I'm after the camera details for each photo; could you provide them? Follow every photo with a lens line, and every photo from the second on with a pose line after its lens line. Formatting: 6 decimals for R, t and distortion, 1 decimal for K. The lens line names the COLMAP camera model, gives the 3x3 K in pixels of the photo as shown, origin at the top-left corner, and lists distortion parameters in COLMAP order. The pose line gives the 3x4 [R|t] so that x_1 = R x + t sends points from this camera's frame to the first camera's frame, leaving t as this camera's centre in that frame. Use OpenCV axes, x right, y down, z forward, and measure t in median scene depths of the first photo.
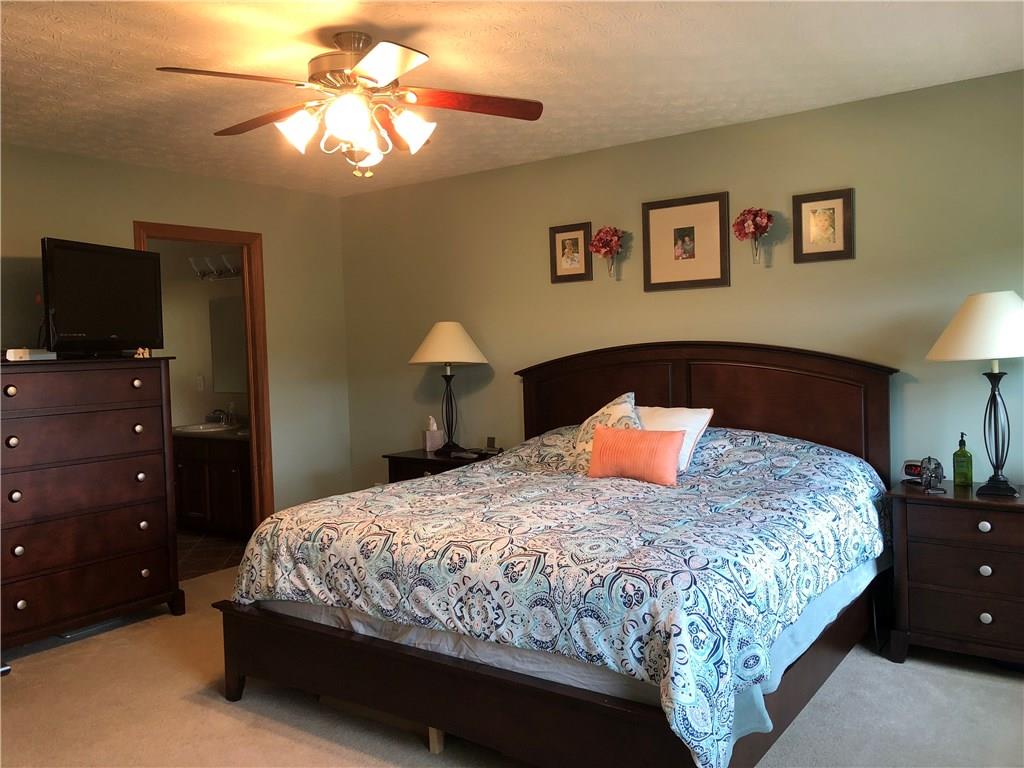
lens RADIAL K [[833.8, 0, 513.8], [0, 833.8, 387.4], [0, 0, 1]] dist [0.039454, -0.000890]
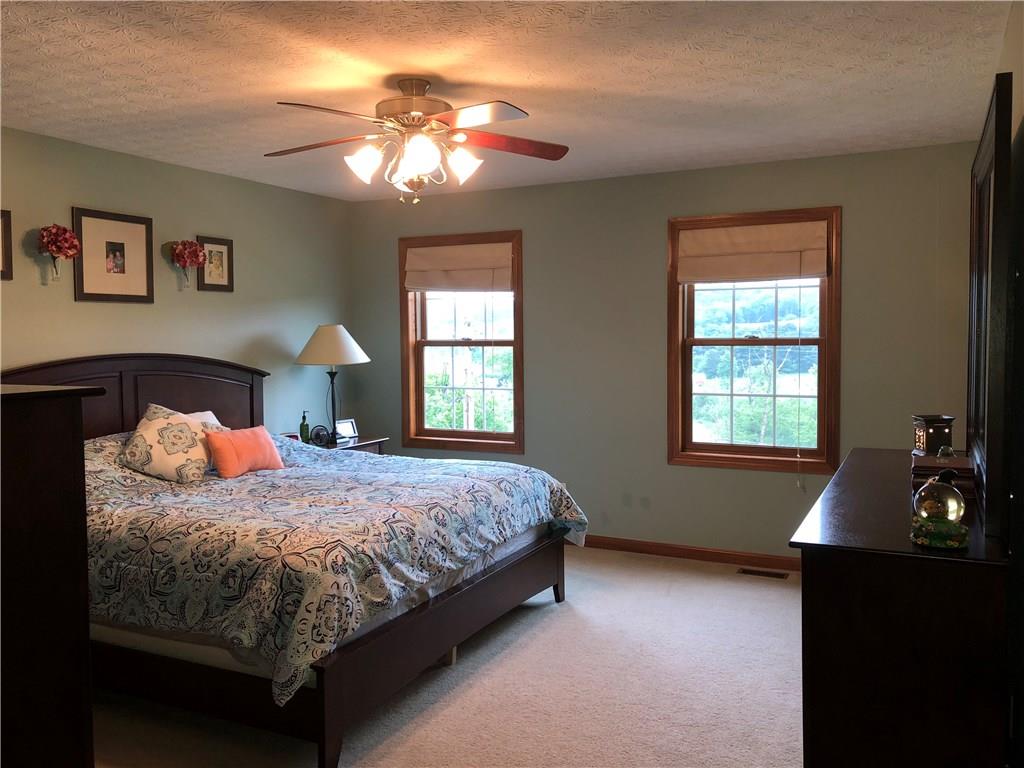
lens RADIAL K [[833.8, 0, 514.1], [0, 833.8, 379.6], [0, 0, 1]] dist [0.039454, -0.000890]
pose [[-0.165302, -0.020974, 0.986020, -0.974863], [0.070719, 0.996948, 0.033063, -0.026630], [-0.983704, 0.075196, -0.163314, 0.771419]]
